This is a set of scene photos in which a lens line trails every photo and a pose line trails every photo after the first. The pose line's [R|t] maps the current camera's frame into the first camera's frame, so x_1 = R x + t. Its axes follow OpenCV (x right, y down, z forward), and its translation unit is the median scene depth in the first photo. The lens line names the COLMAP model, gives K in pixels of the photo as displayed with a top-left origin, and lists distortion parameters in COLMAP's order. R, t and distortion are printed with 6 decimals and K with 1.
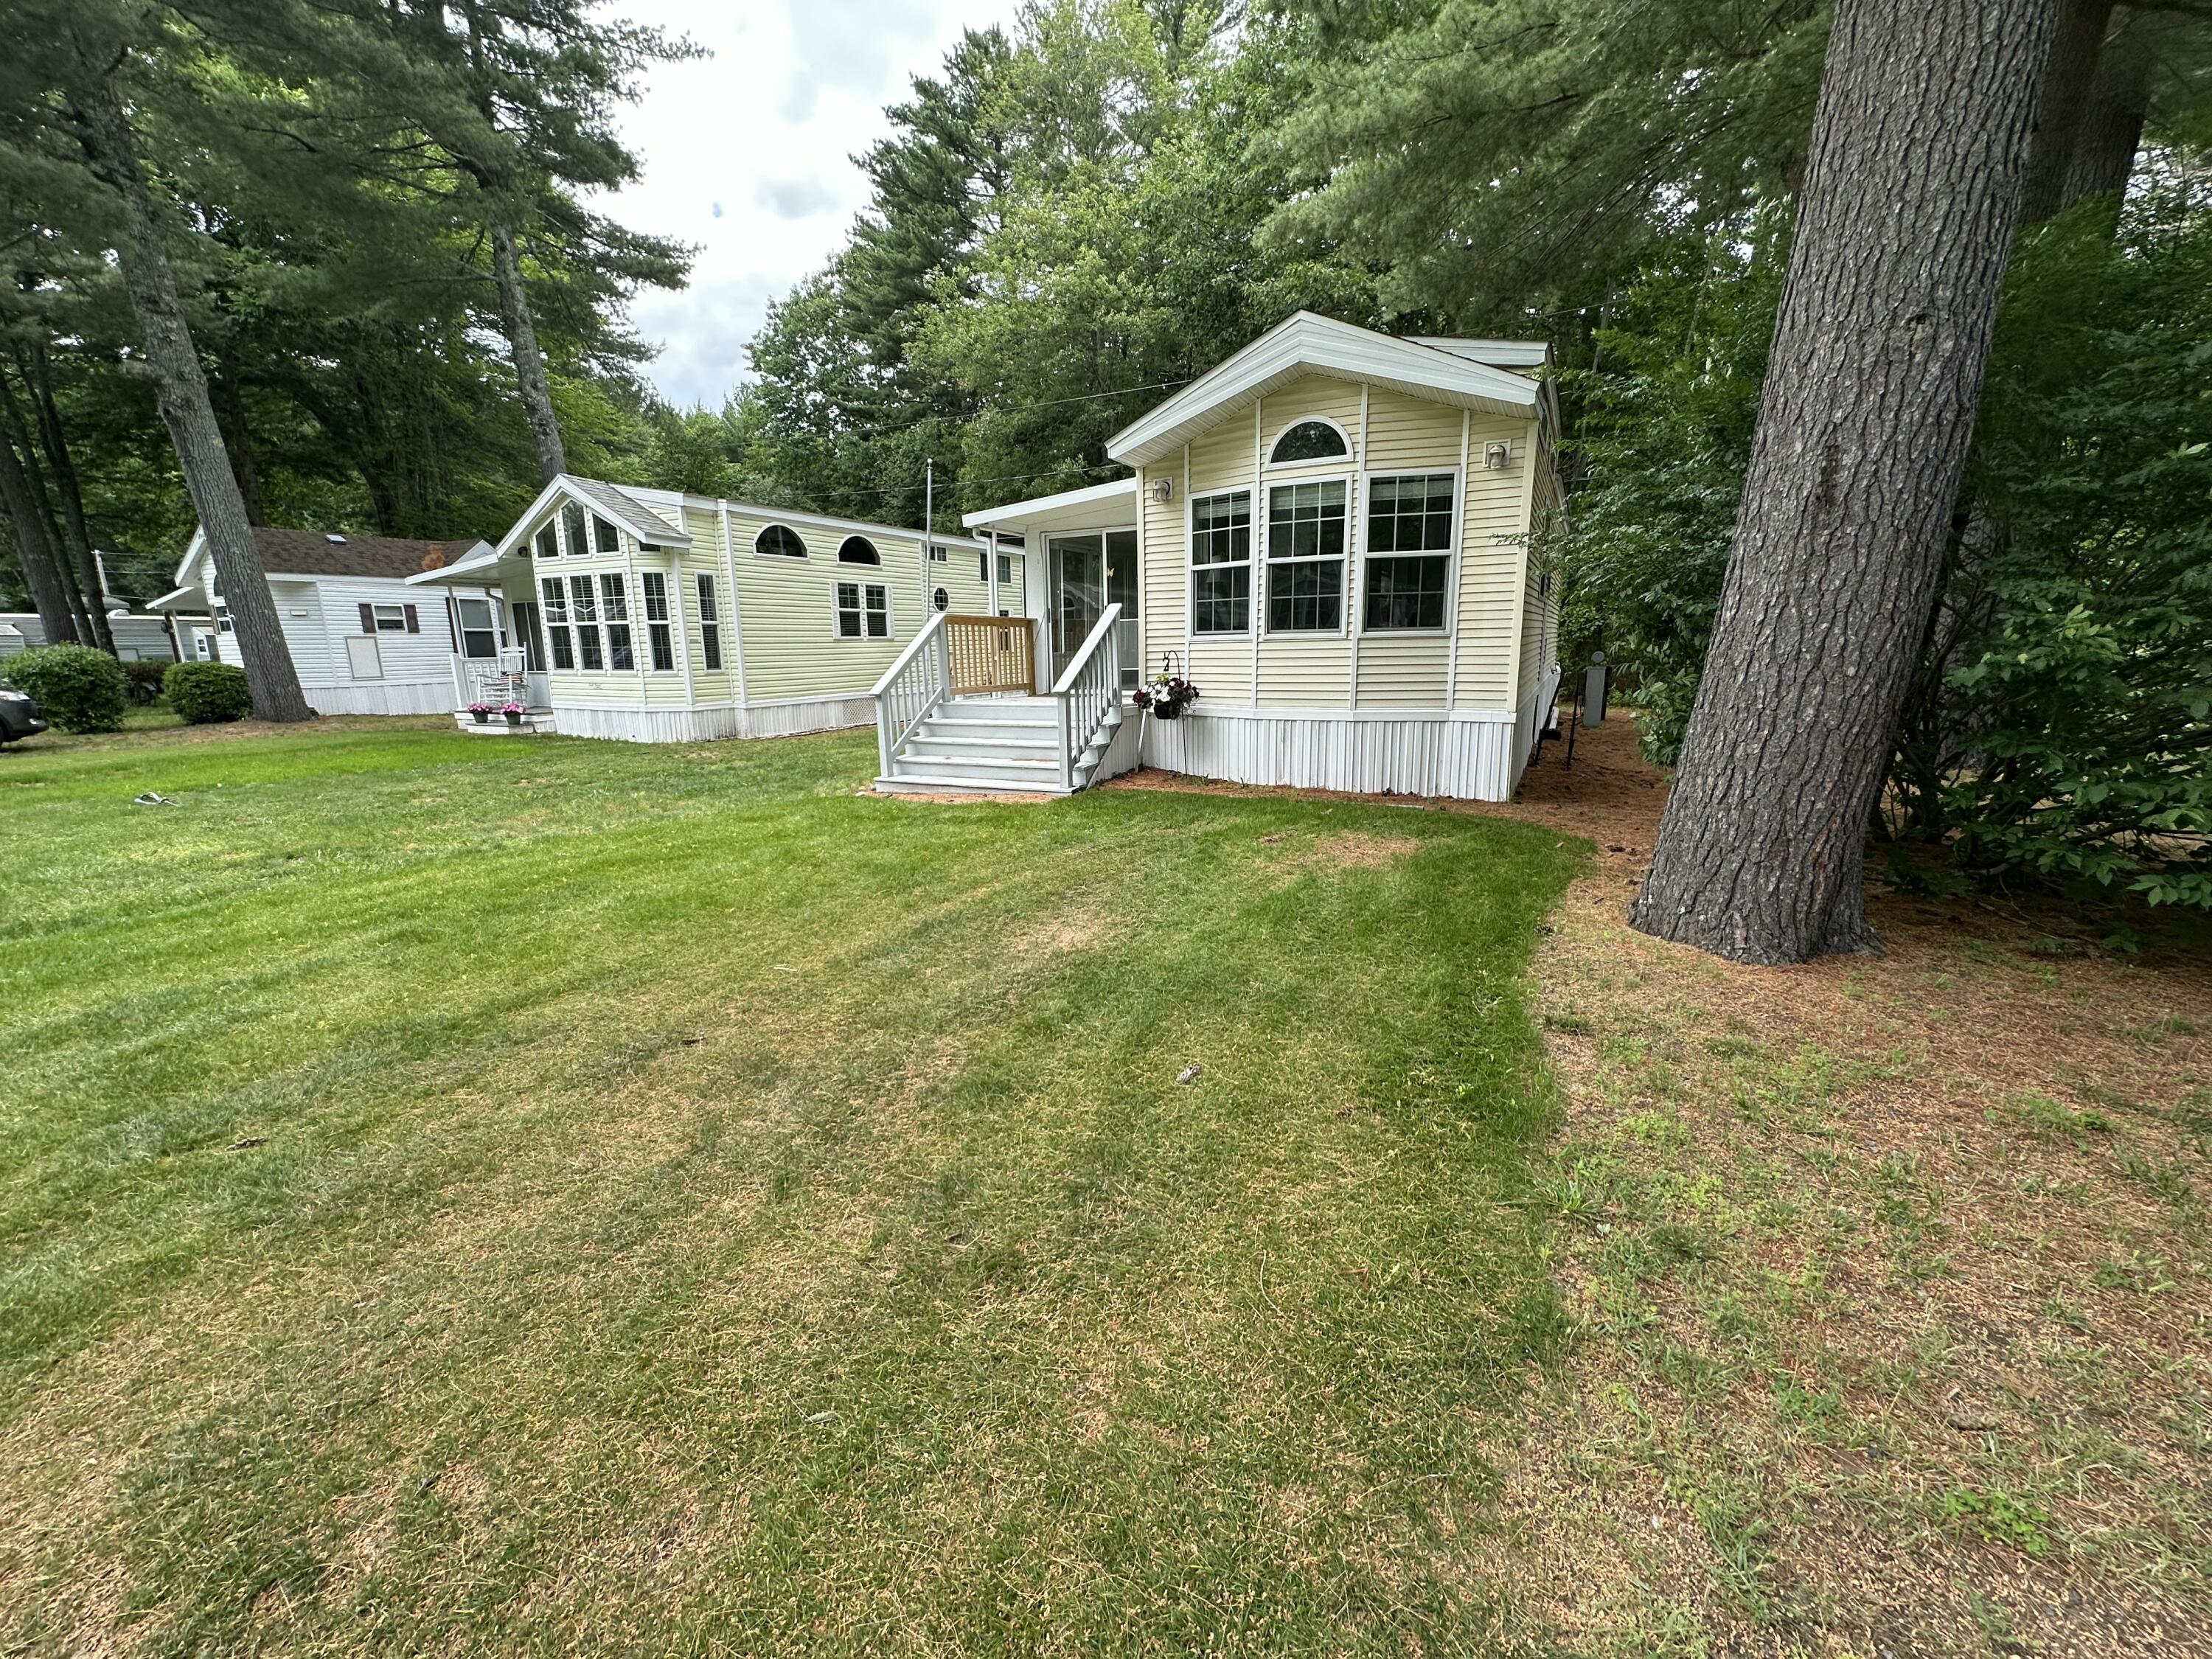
lens RADIAL K [[892.3, 0, 1101.2], [0, 892.3, 837.5], [0, 0, 1]] dist [0.003699, -0.000097]
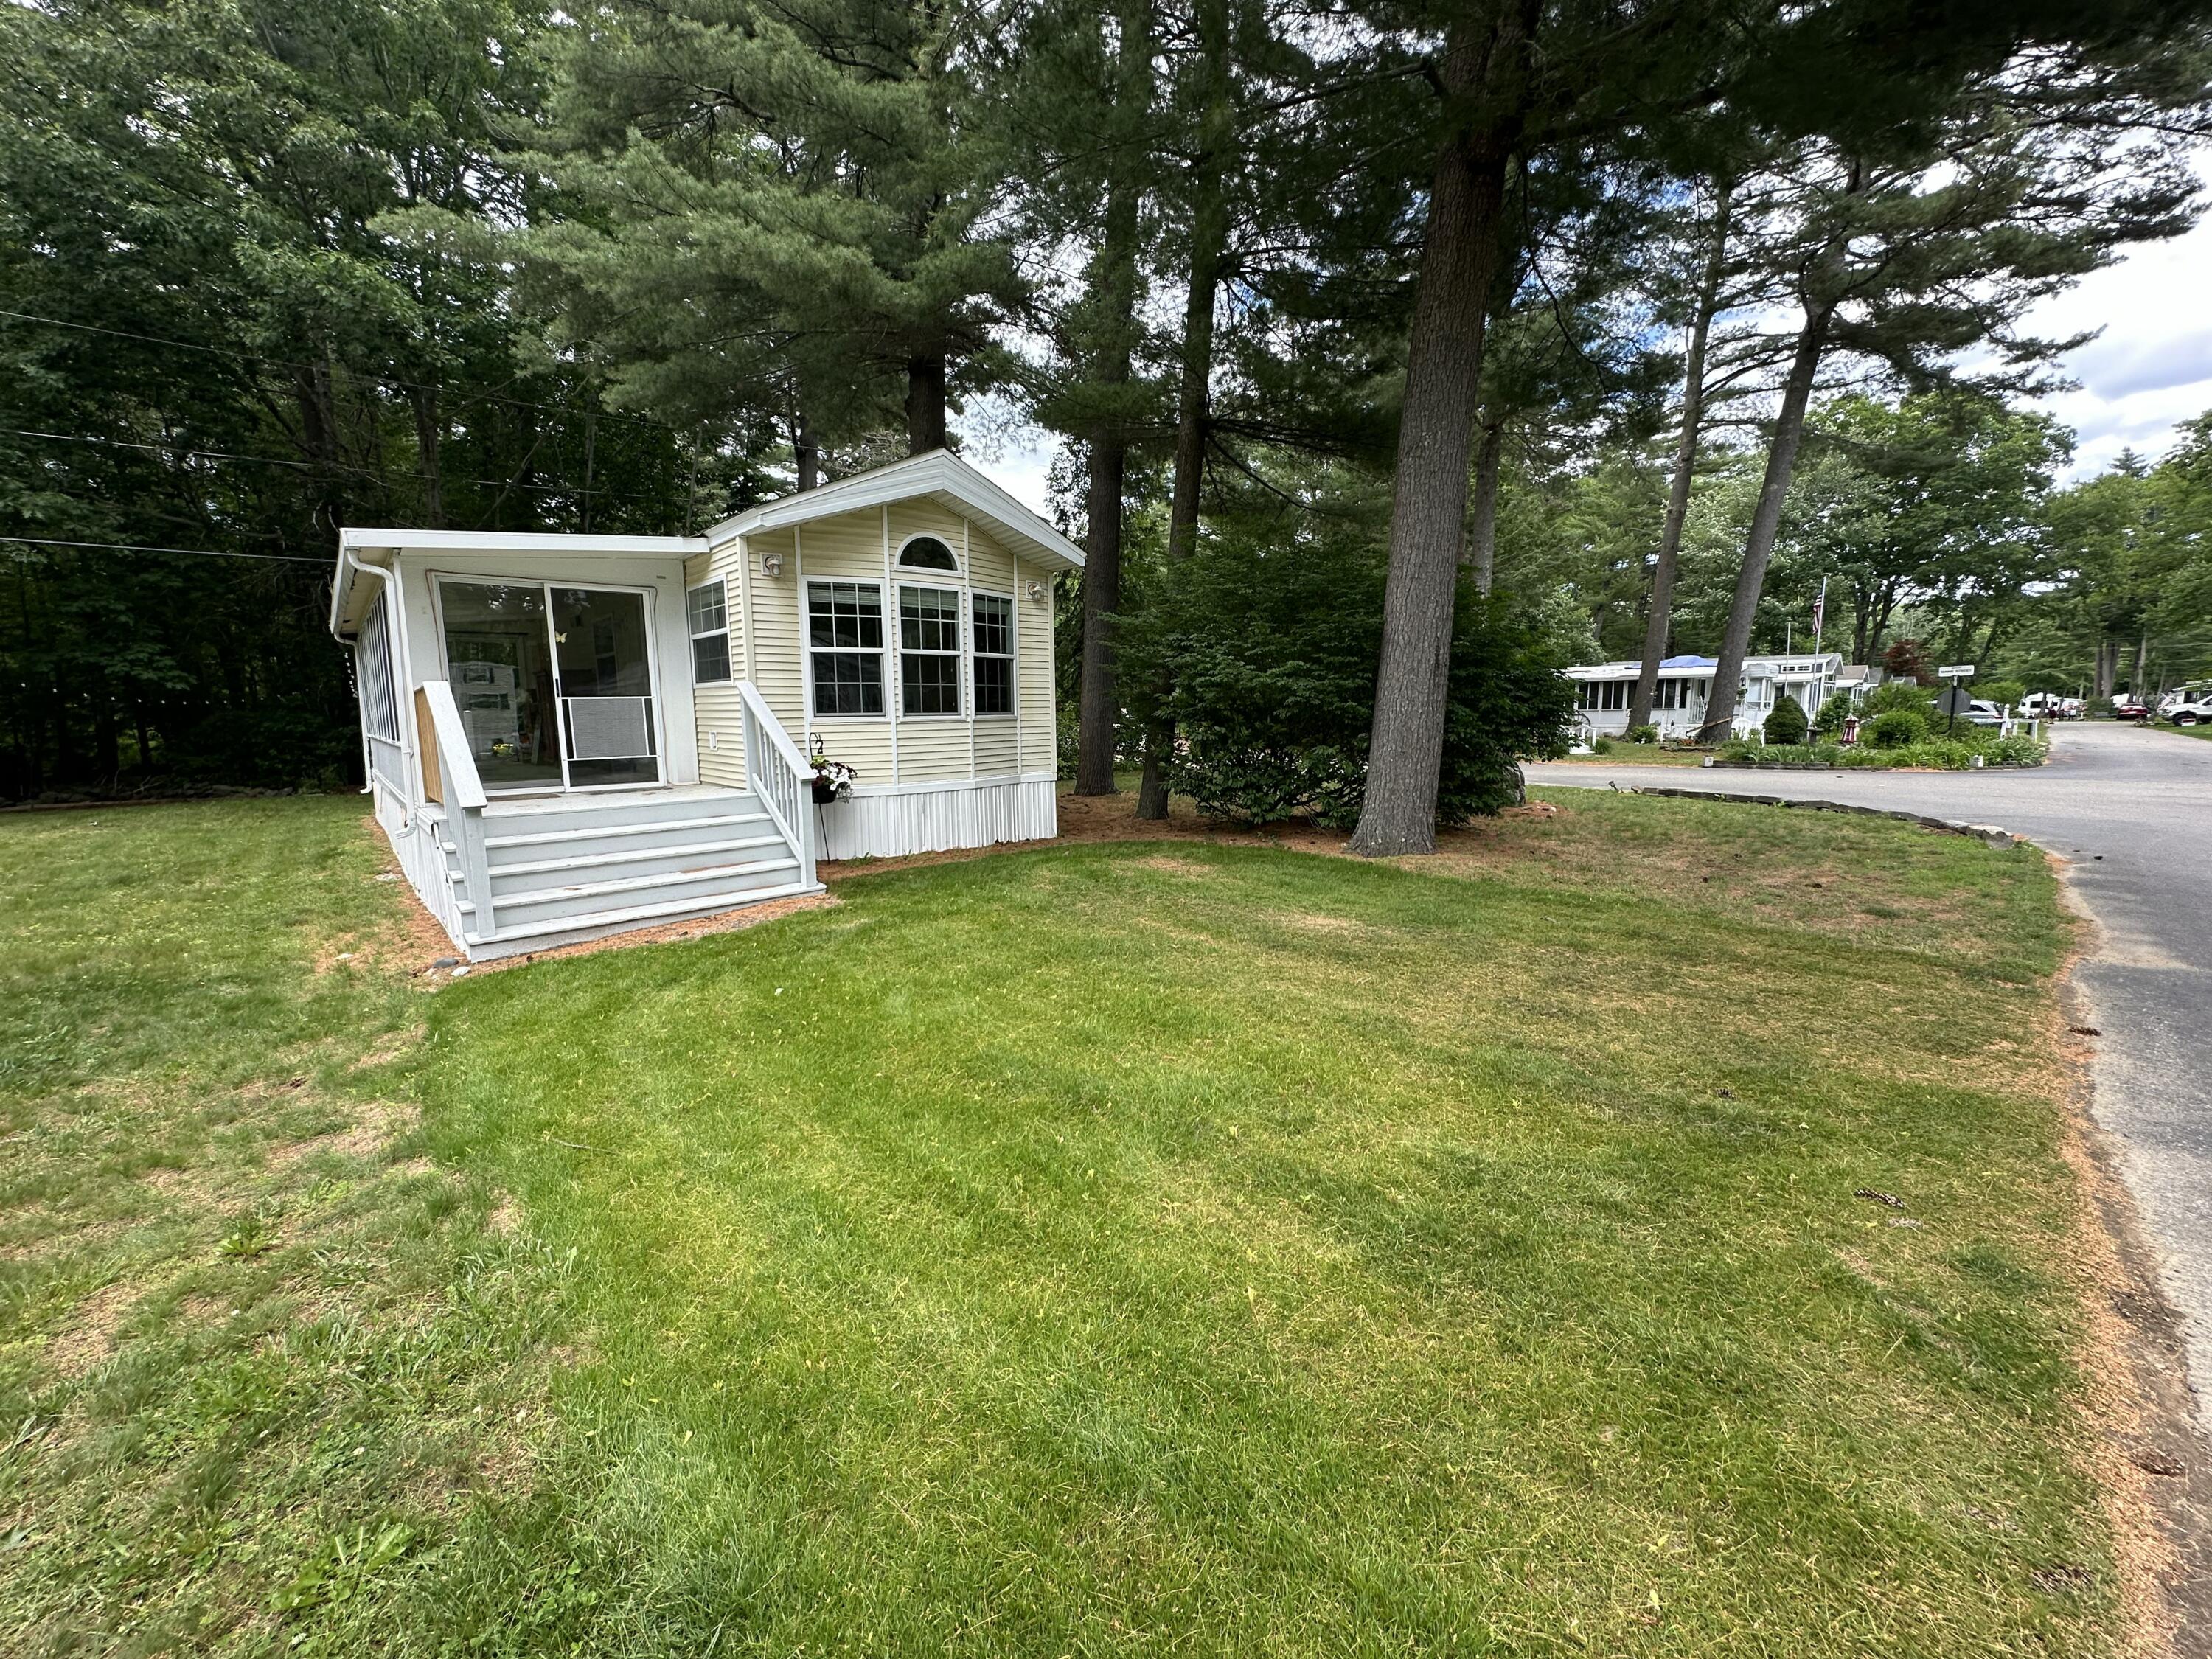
lens RADIAL K [[892.3, 0, 1099.9], [0, 892.3, 824.8], [0, 0, 1]] dist [0.003699, -0.000097]
pose [[0.351101, -0.099280, 0.931059, -0.771777], [0.211207, 0.977133, 0.024547, -0.077786], [-0.912206, 0.188028, 0.364041, 0.424333]]
